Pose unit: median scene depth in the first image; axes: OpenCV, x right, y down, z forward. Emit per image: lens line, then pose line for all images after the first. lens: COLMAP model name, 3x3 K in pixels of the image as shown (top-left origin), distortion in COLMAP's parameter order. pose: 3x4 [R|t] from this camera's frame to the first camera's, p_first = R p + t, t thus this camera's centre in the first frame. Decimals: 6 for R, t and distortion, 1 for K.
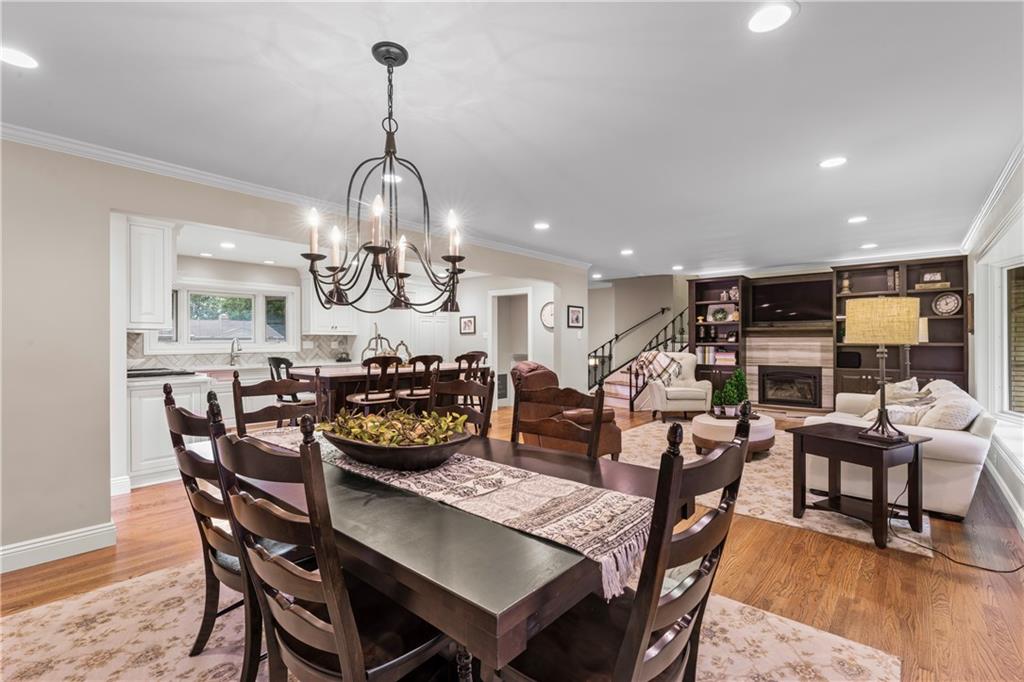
lens RADIAL K [[456.6, 0, 514.2], [0, 456.6, 340.0], [0, 0, 1]] dist [-0.000890, -0.000060]
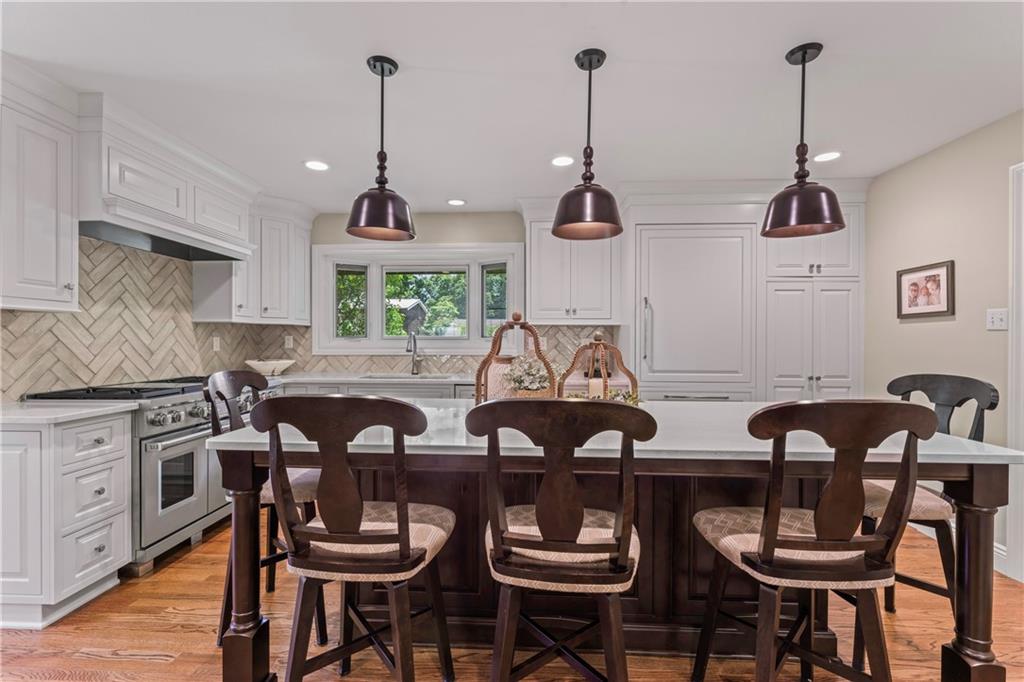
lens RADIAL K [[456.6, 0, 510.6], [0, 456.6, 342.4], [0, 0, 1]] dist [-0.000890, -0.000060]
pose [[0.625976, 0.003991, -0.779832, -0.036636], [-0.003767, 0.999991, 0.002095, 0.009131], [0.779834, 0.001626, 0.625985, 0.702053]]
